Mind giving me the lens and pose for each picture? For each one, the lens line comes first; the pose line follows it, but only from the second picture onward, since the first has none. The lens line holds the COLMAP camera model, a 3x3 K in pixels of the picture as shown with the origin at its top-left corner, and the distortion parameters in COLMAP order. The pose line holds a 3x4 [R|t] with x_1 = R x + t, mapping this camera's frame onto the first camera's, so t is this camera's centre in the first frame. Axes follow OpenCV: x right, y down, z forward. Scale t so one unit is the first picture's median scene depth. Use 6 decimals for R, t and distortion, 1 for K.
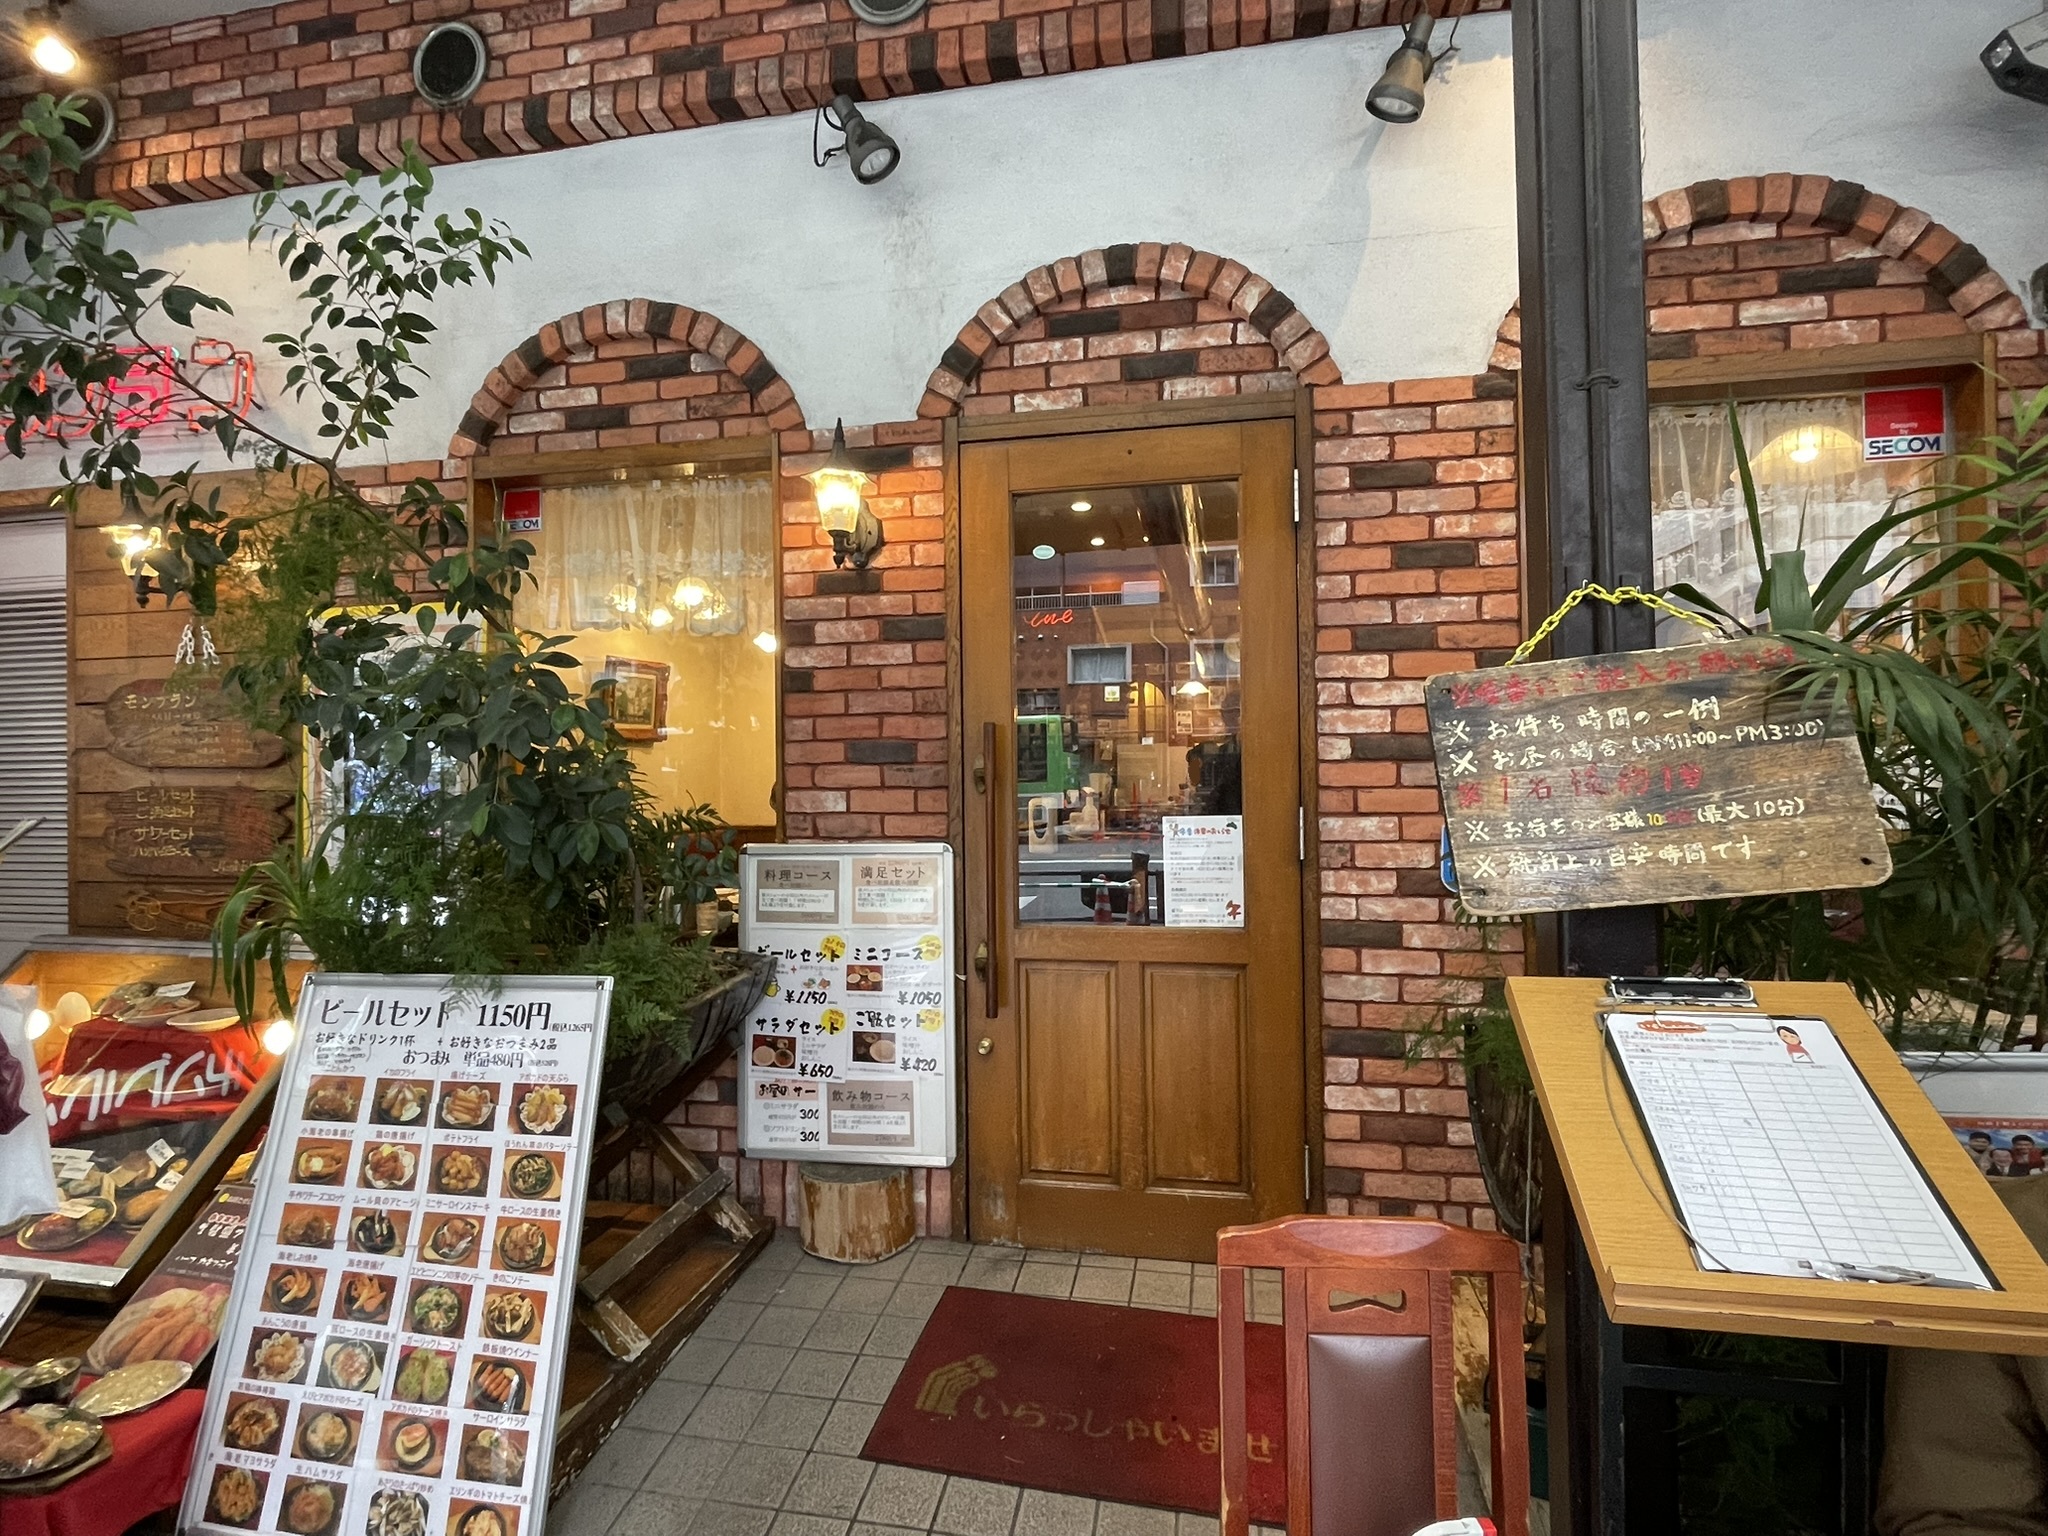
lens RADIAL K [[1033.7, 0, 1024.0], [0, 1033.7, 768.0], [0, 0, 1]] dist [0.012241, -0.000258]
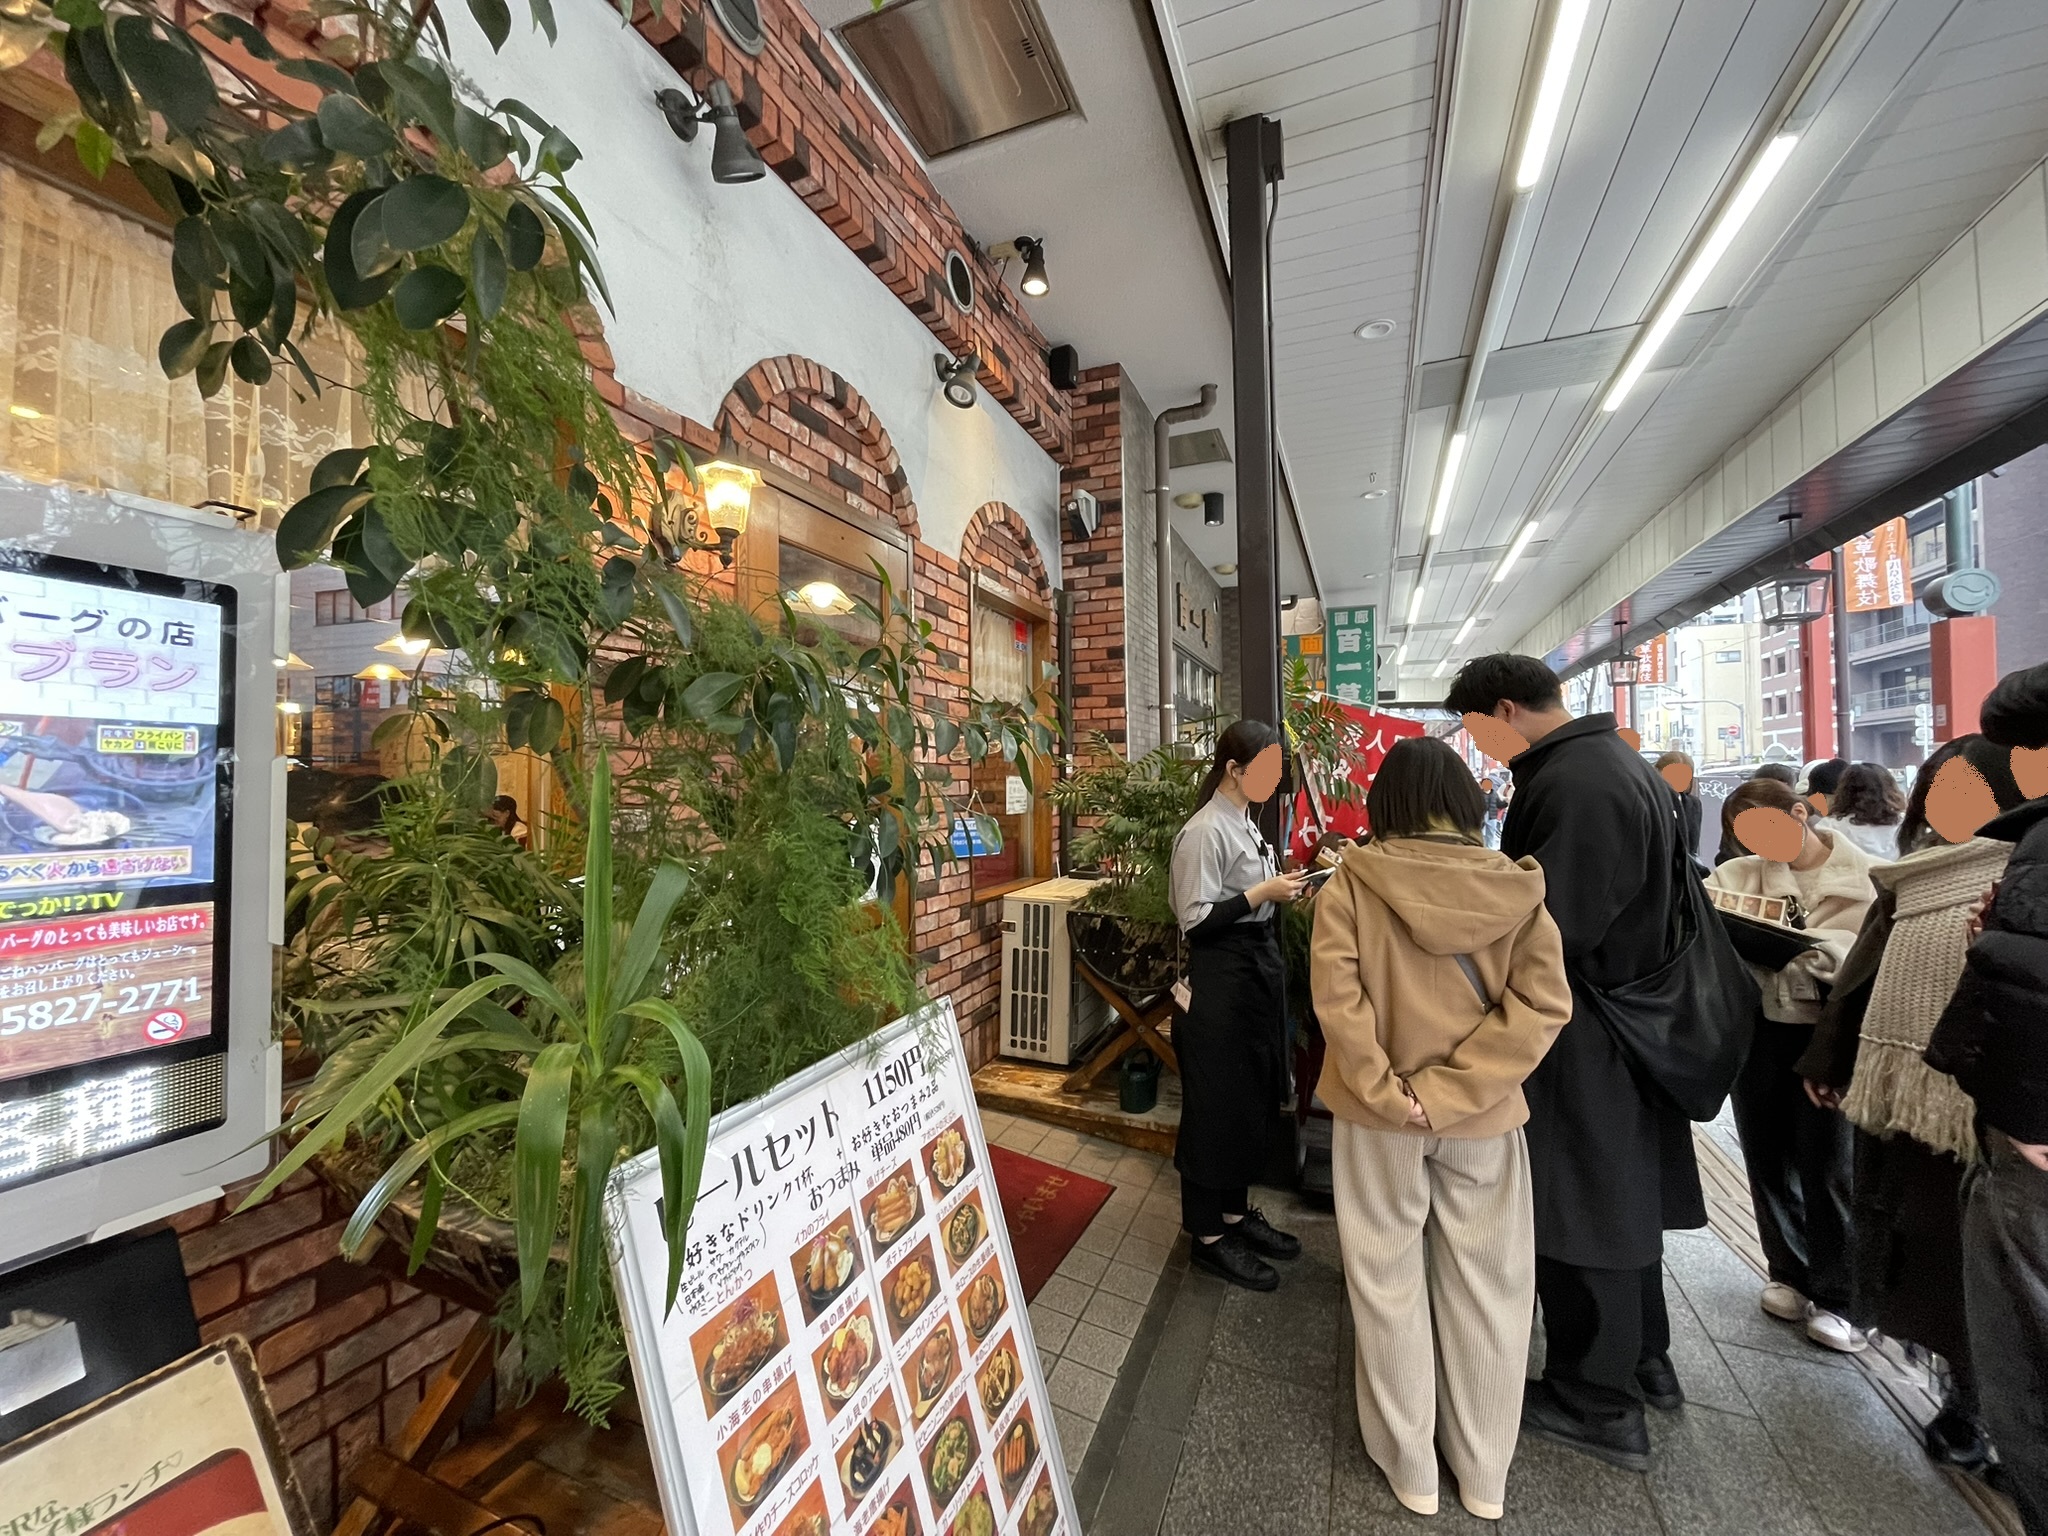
lens RADIAL K [[816.0, 0, 1024.0], [0, 816.0, 768.0], [0, 0, 1]] dist [-0.000423, 0.000059]
pose [[0.194762, 0.028337, 0.980441, -1.073221], [0.006242, 0.999527, -0.030128, 0.015948], [-0.980831, 0.011988, 0.194493, 0.748312]]
